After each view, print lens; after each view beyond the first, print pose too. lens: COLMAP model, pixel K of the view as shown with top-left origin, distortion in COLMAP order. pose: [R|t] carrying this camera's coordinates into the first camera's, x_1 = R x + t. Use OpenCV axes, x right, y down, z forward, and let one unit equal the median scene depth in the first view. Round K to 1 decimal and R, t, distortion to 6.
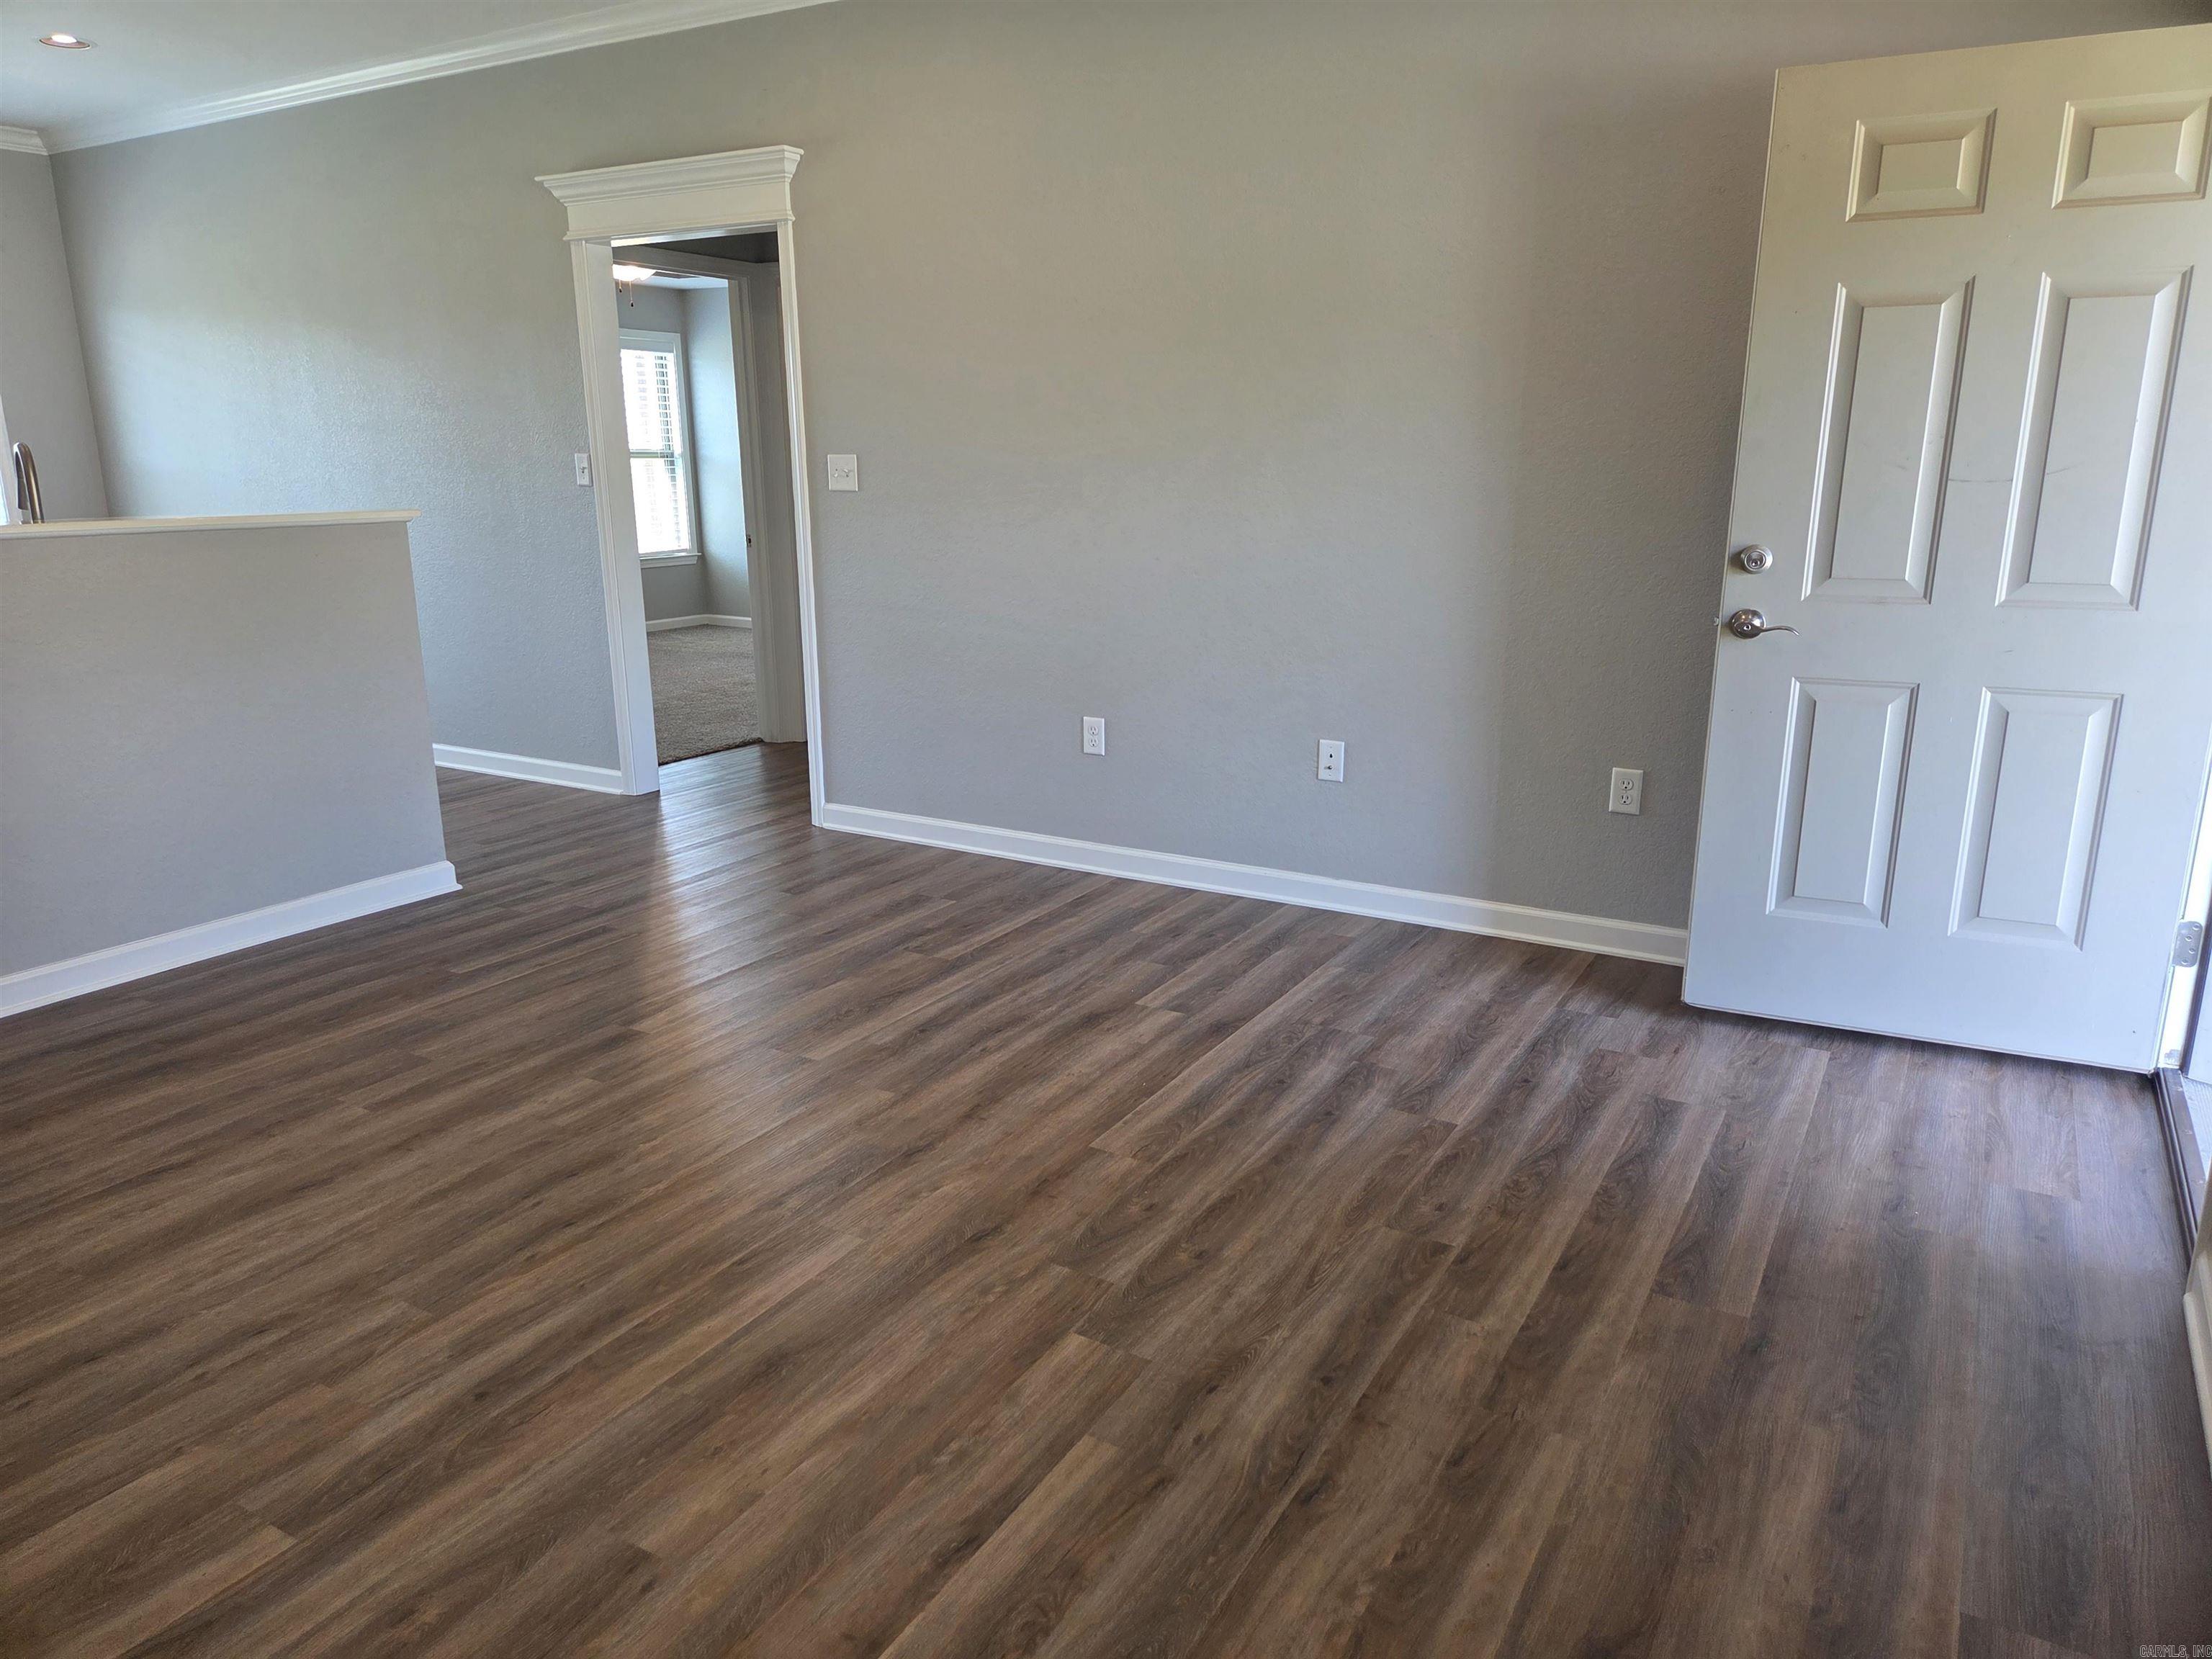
lens RADIAL K [[1476.9, 0, 1097.4], [0, 1476.9, 830.2], [0, 0, 1]] dist [0.081606, -0.076729]
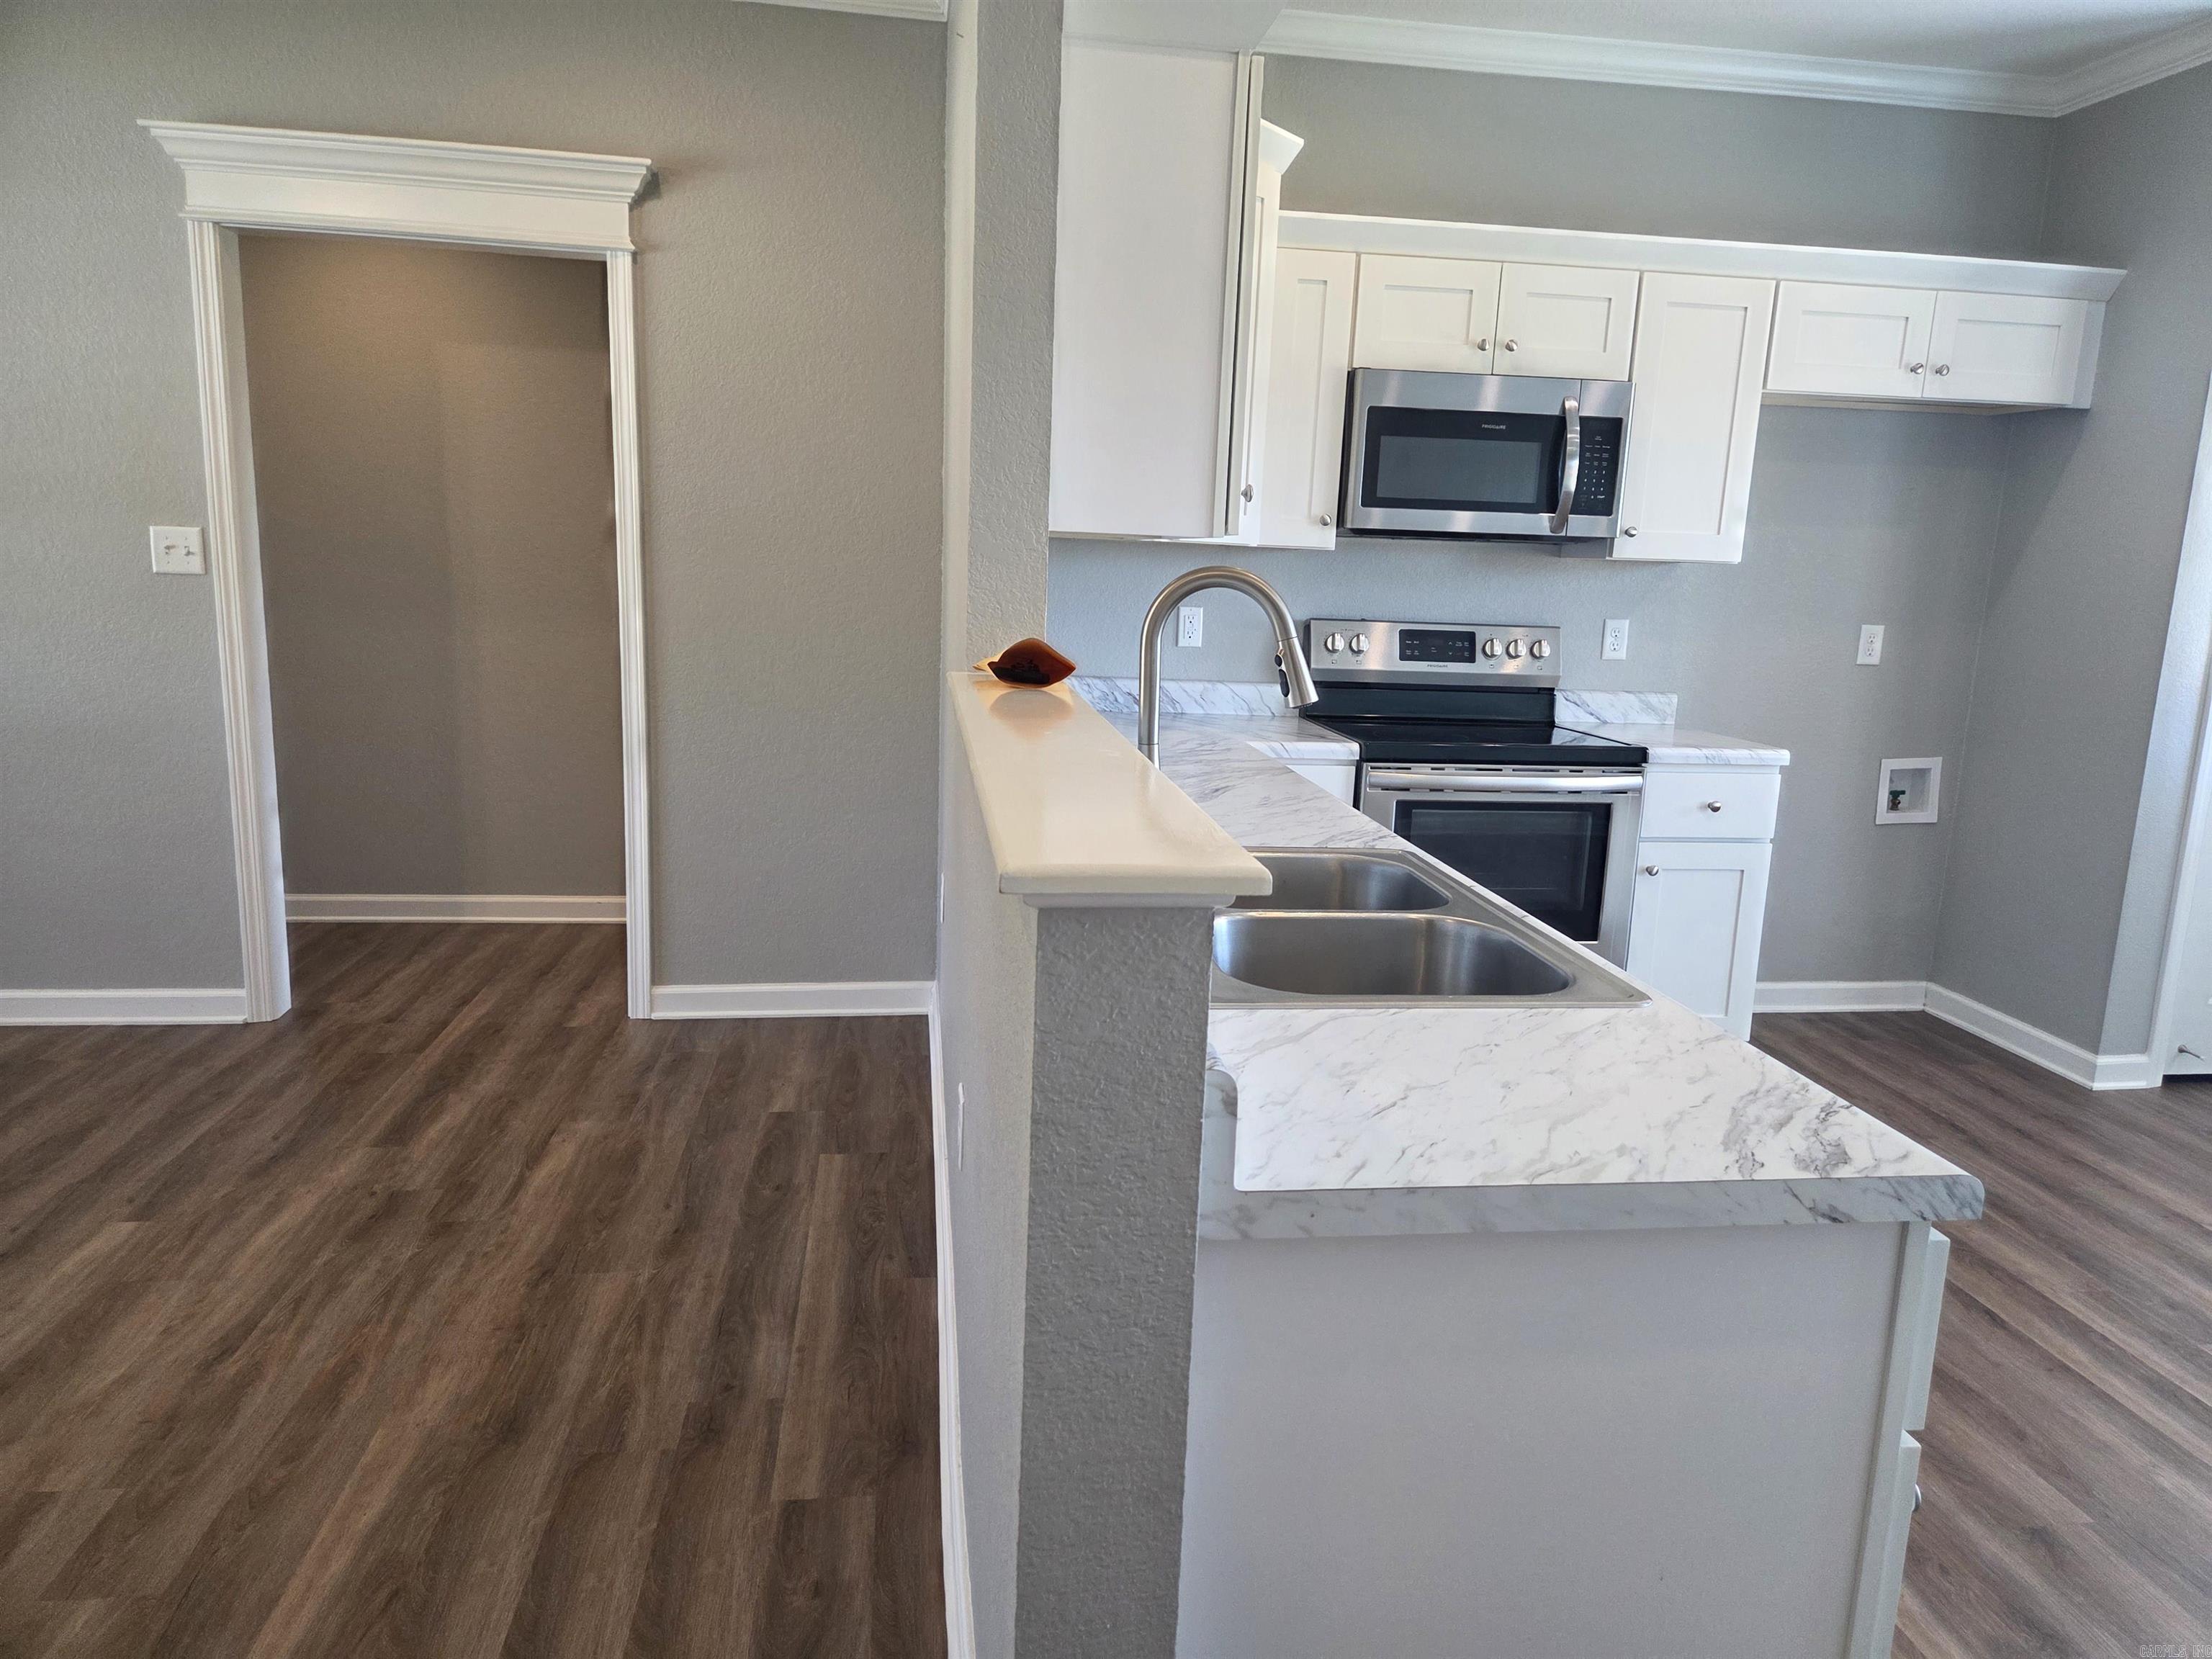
lens RADIAL K [[1472.6, 0, 1128.1], [0, 1472.6, 822.7], [0, 0, 1]] dist [0.070772, -0.058915]
pose [[-0.773391, 0.090783, -0.627396, -0.566516], [-0.190111, 0.910925, 0.366160, -0.521812], [0.604752, 0.402459, -0.687242, 1.991273]]
